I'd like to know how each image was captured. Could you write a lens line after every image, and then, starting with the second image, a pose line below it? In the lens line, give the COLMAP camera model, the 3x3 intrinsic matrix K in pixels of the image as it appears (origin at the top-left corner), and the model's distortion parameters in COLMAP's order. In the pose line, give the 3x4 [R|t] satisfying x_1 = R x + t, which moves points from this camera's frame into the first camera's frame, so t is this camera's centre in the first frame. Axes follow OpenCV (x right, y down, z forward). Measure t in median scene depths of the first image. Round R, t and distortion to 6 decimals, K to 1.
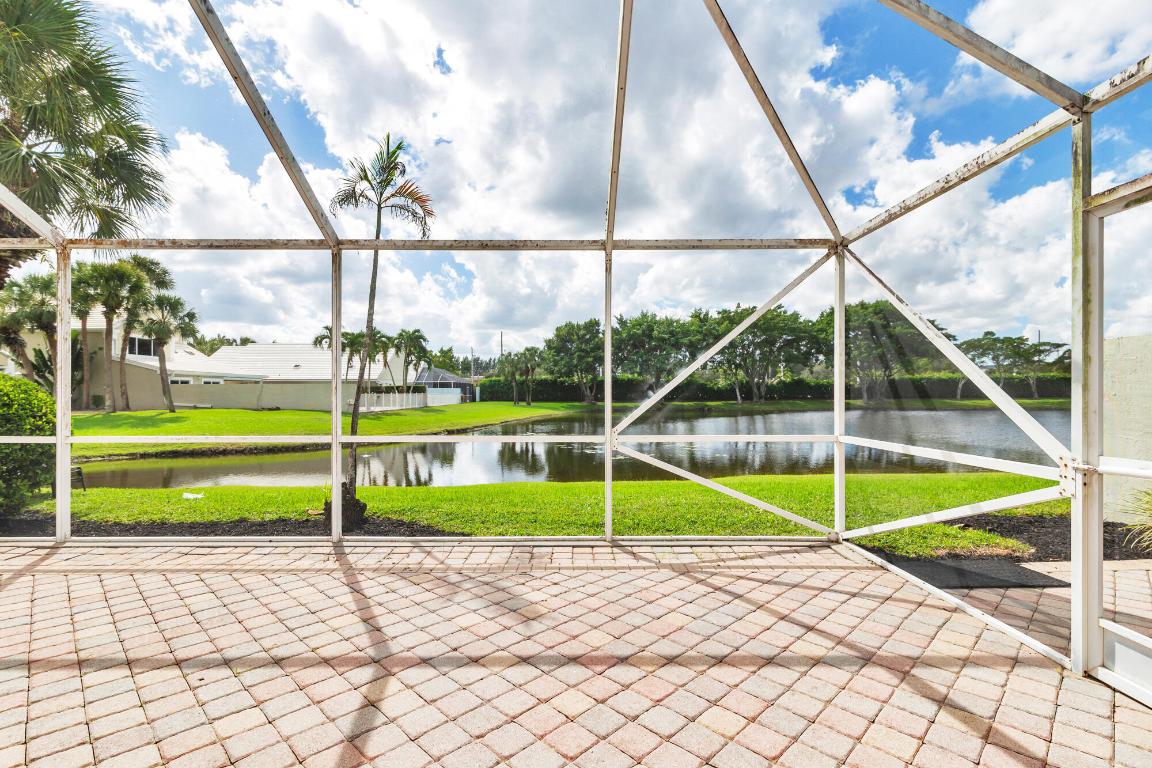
lens RADIAL K [[541.0, 0, 577.4], [0, 541.0, 390.4], [0, 0, 1]] dist [0.006096, -0.002179]
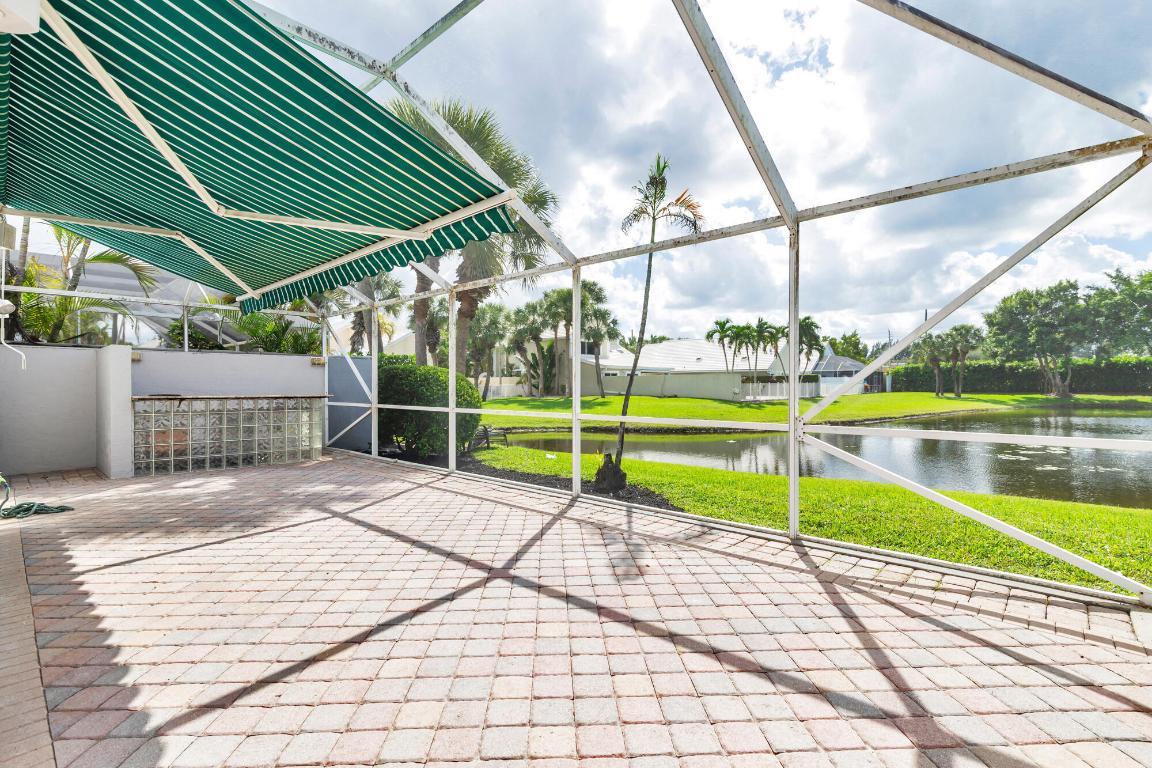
lens RADIAL K [[541.0, 0, 582.2], [0, 541.0, 387.5], [0, 0, 1]] dist [0.006096, -0.002179]
pose [[0.731560, 0.002237, -0.681773, 0.101144], [0.006509, 0.999926, 0.010264, 0.001958], [0.681746, -0.011946, 0.731491, 0.018522]]
